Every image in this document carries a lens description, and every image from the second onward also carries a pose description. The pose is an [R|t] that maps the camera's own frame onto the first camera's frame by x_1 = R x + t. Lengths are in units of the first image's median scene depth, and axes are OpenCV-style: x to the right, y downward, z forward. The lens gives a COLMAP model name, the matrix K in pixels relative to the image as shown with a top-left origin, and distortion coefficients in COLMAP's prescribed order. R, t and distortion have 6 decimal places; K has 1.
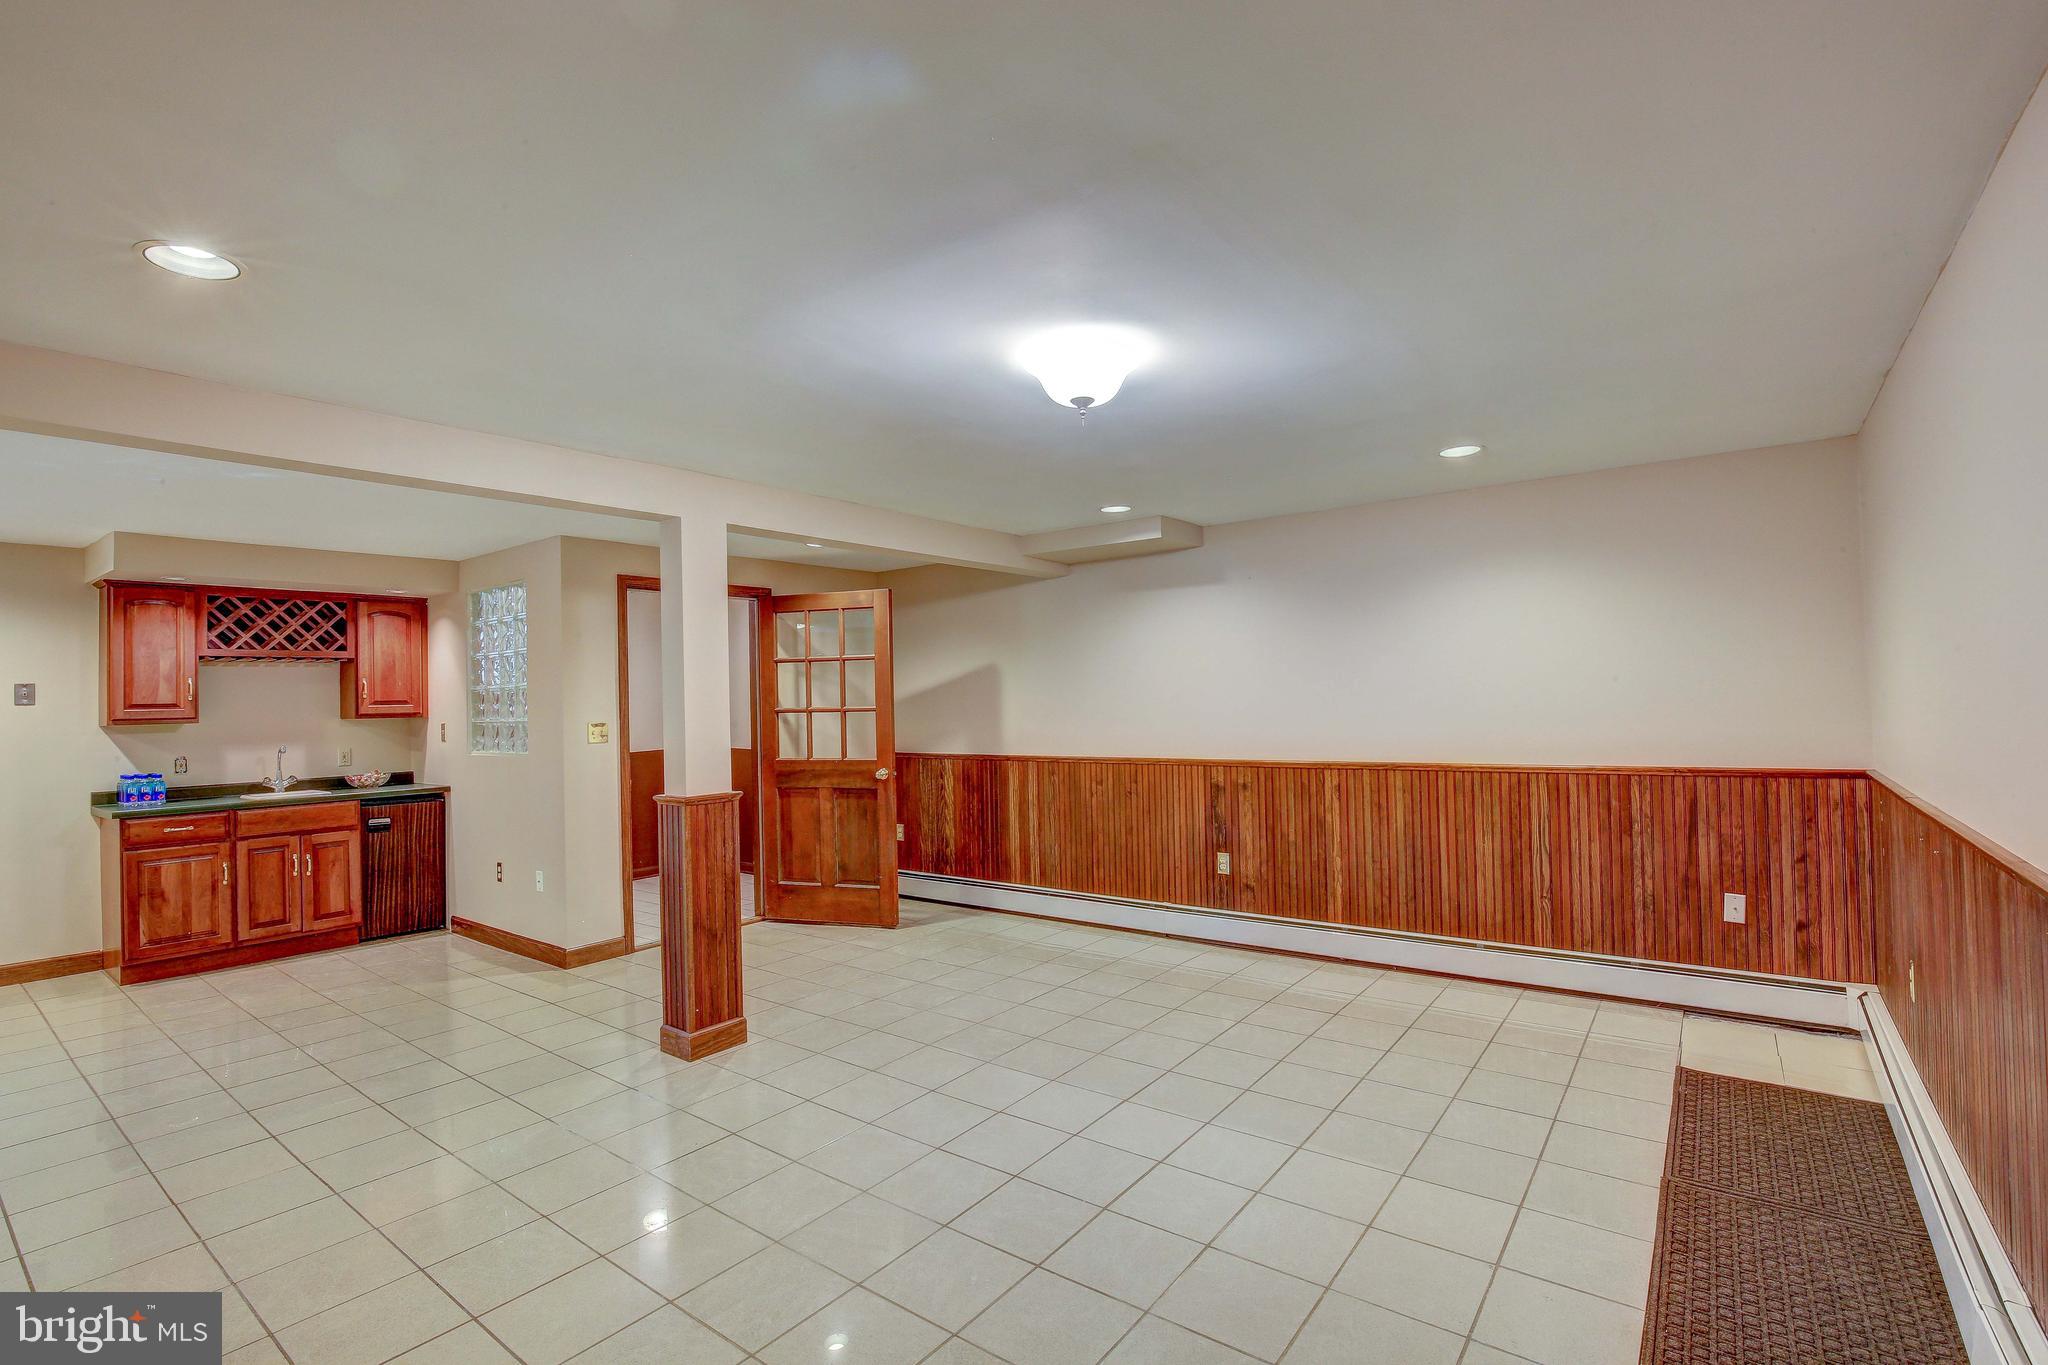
lens RADIAL K [[932.8, 0, 1032.0], [0, 932.8, 683.2], [0, 0, 1]] dist [-0.003432, -0.000414]
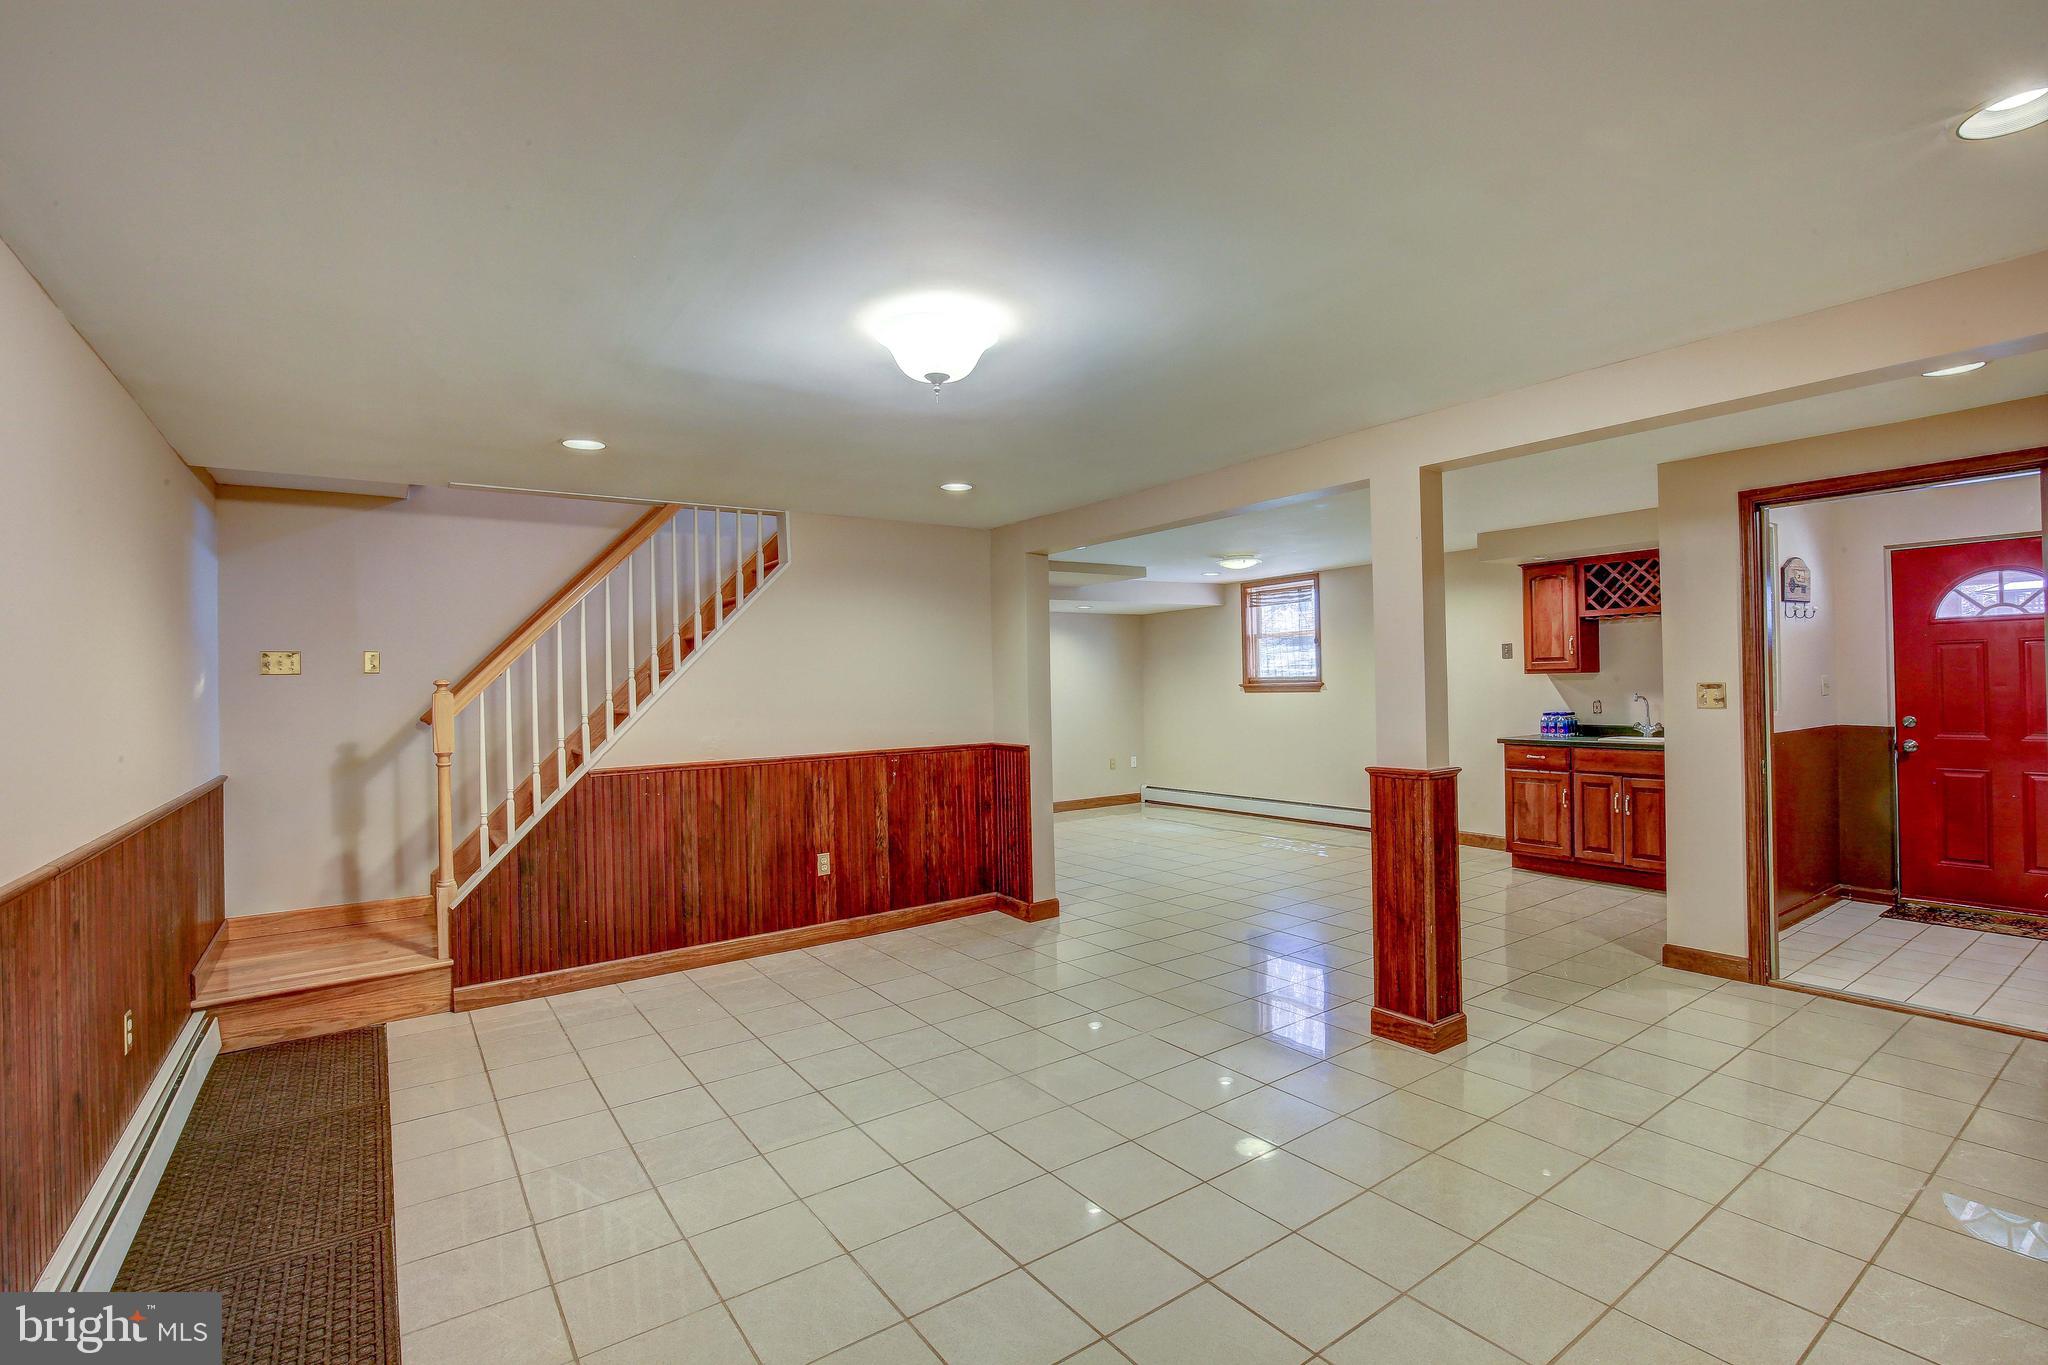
lens RADIAL K [[932.8, 0, 1032.0], [0, 932.8, 683.2], [0, 0, 1]] dist [-0.003432, -0.000414]
pose [[-0.276396, 0.032470, -0.960495, 0.463884], [0.045049, 0.998768, 0.020801, -0.000956], [0.959987, -0.037521, -0.277518, 0.652190]]
